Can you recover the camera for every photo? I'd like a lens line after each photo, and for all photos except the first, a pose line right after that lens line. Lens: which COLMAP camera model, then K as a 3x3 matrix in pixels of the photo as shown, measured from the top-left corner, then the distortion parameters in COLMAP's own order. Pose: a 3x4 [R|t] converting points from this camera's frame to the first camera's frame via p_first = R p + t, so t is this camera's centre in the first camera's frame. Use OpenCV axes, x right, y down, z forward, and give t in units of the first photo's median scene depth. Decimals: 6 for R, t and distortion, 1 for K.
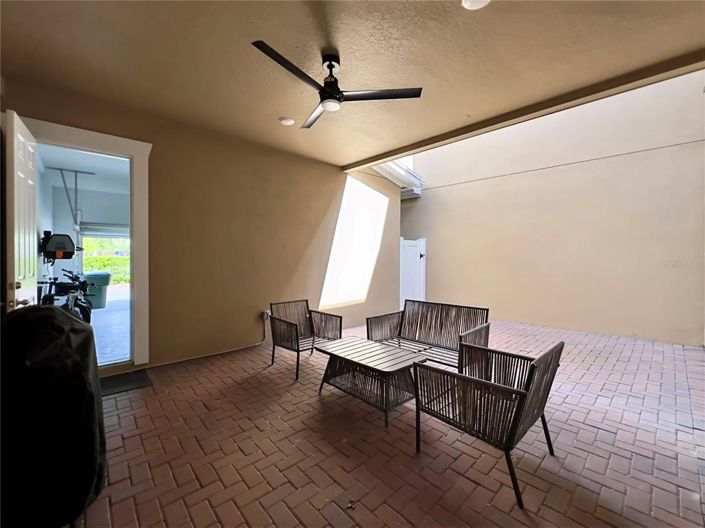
lens RADIAL K [[291.4, 0, 352.5], [0, 291.4, 264.0], [0, 0, 1]] dist [0.000170, 0.000016]
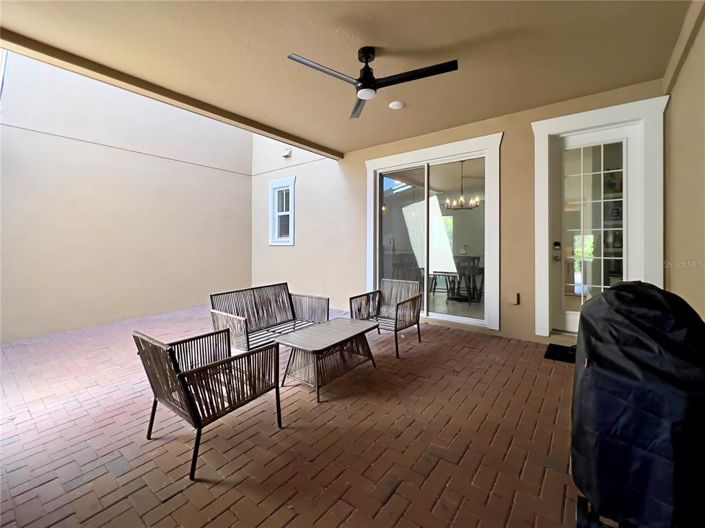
lens RADIAL K [[302.4, 0, 351.1], [0, 302.4, 244.2], [0, 0, 1]] dist [0.000495, 0.000108]
pose [[-0.155345, -0.012571, 0.987780, -1.051441], [0.025468, 0.999536, 0.016726, -0.021382], [-0.987532, 0.027755, -0.154952, 1.126972]]
